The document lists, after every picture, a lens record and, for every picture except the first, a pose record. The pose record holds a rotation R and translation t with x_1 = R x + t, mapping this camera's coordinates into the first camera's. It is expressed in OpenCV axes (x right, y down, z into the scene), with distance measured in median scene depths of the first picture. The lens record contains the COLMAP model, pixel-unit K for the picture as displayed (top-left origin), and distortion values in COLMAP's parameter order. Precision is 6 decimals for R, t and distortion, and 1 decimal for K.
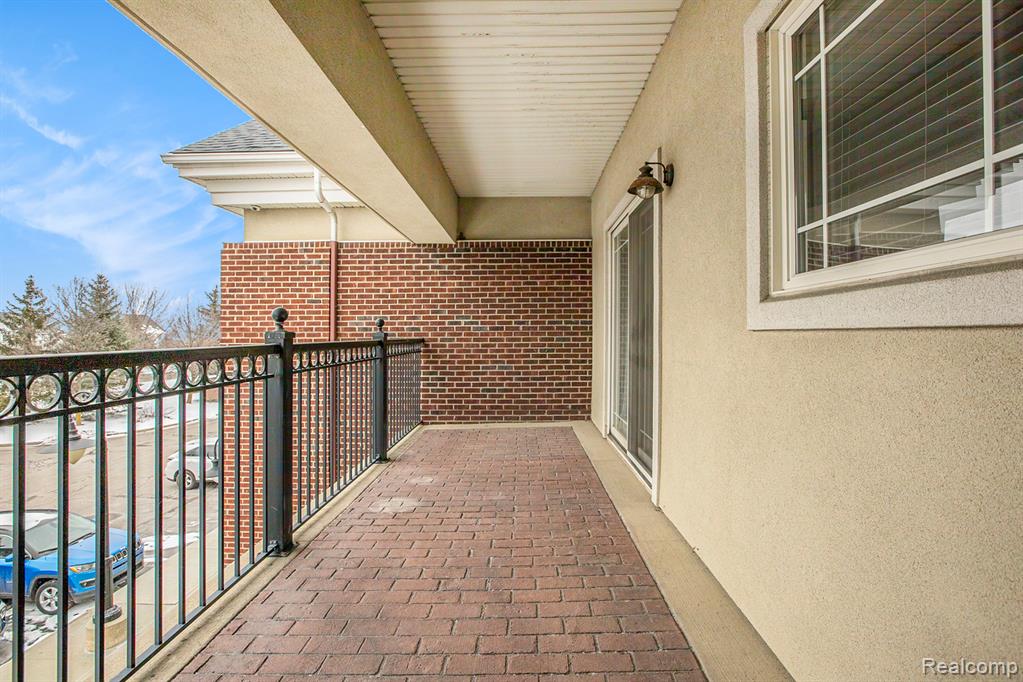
lens RADIAL K [[507.6, 0, 516.0], [0, 507.6, 329.9], [0, 0, 1]] dist [-0.013338, 0.000085]
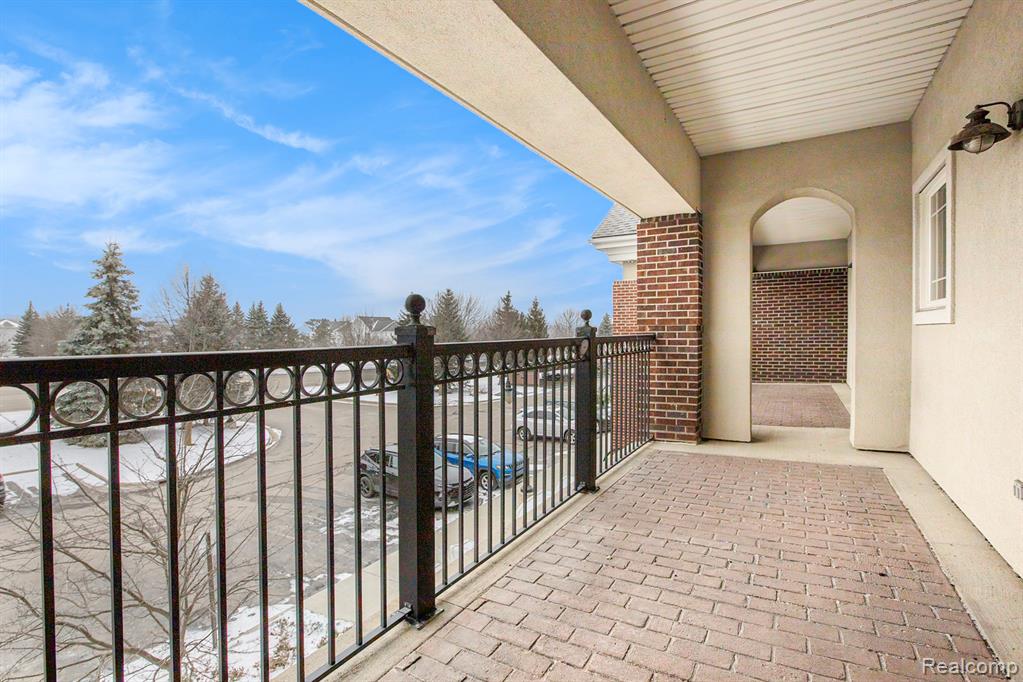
lens RADIAL K [[507.6, 0, 516.0], [0, 507.6, 329.9], [0, 0, 1]] dist [-0.013338, 0.000085]
pose [[0.887428, -0.003303, -0.460935, -0.019643], [0.006699, 0.999961, 0.005731, -0.000516], [0.460898, -0.008173, 0.887415, -0.423325]]
